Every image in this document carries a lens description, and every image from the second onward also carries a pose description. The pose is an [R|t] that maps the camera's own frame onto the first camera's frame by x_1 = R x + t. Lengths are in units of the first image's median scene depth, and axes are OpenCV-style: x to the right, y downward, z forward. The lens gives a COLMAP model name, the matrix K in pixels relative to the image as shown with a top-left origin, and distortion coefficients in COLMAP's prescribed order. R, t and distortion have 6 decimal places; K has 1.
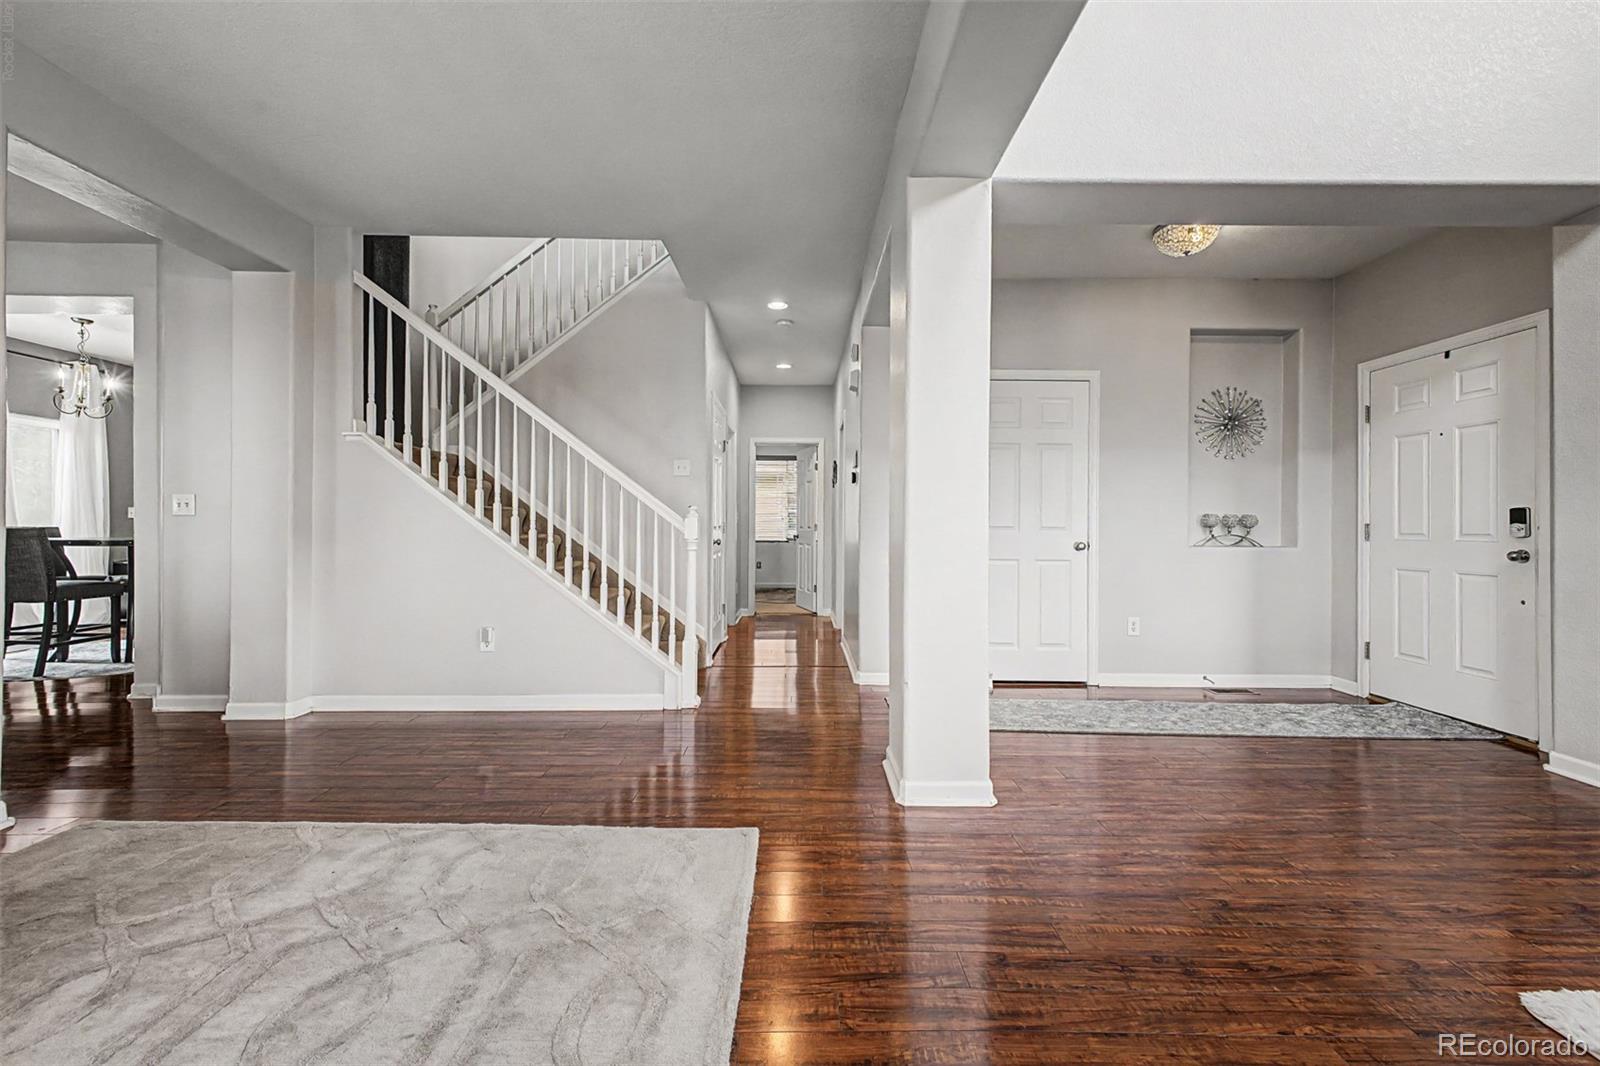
lens RADIAL K [[637.3, 0, 800.9], [0, 637.3, 534.6], [0, 0, 1]] dist [0.022585, -0.005277]
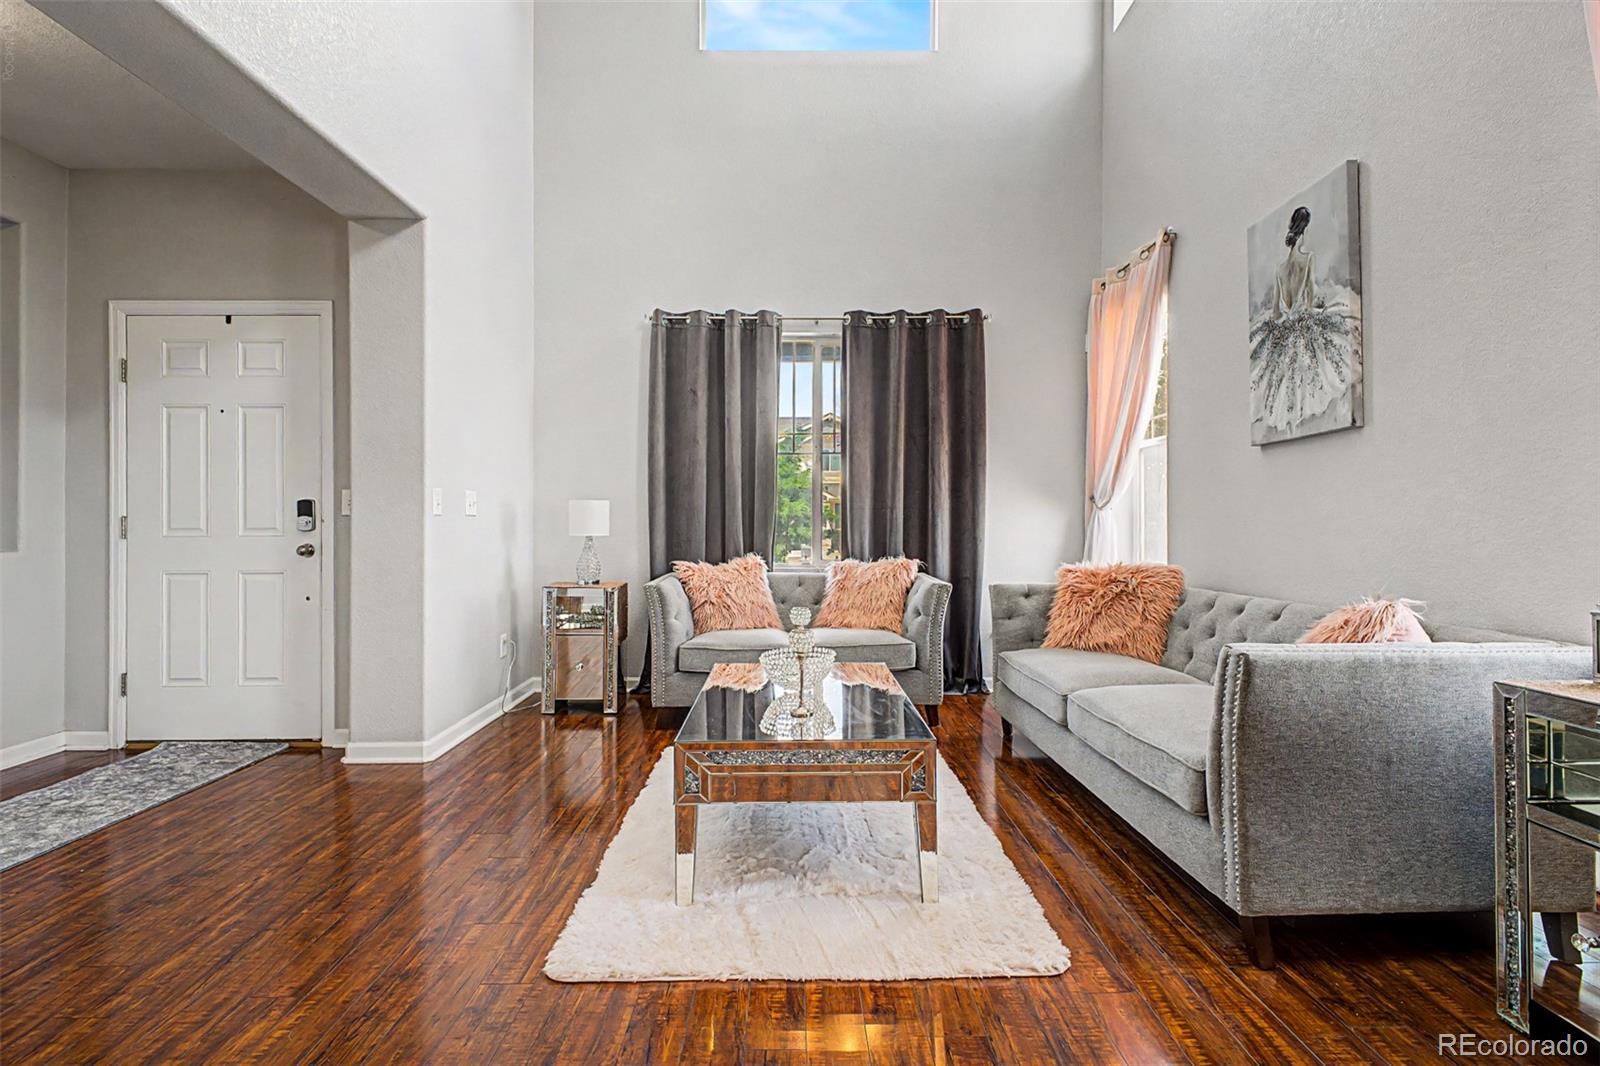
lens RADIAL K [[797.8, 0, 799.5], [0, 797.8, 528.2], [0, 0, 1]] dist [0.005081, -0.000963]
pose [[-0.000459, -0.009009, 0.999959, -0.070322], [0.015904, 0.999833, 0.009015, 0.001105], [-0.999873, 0.015908, -0.000315, 0.271619]]
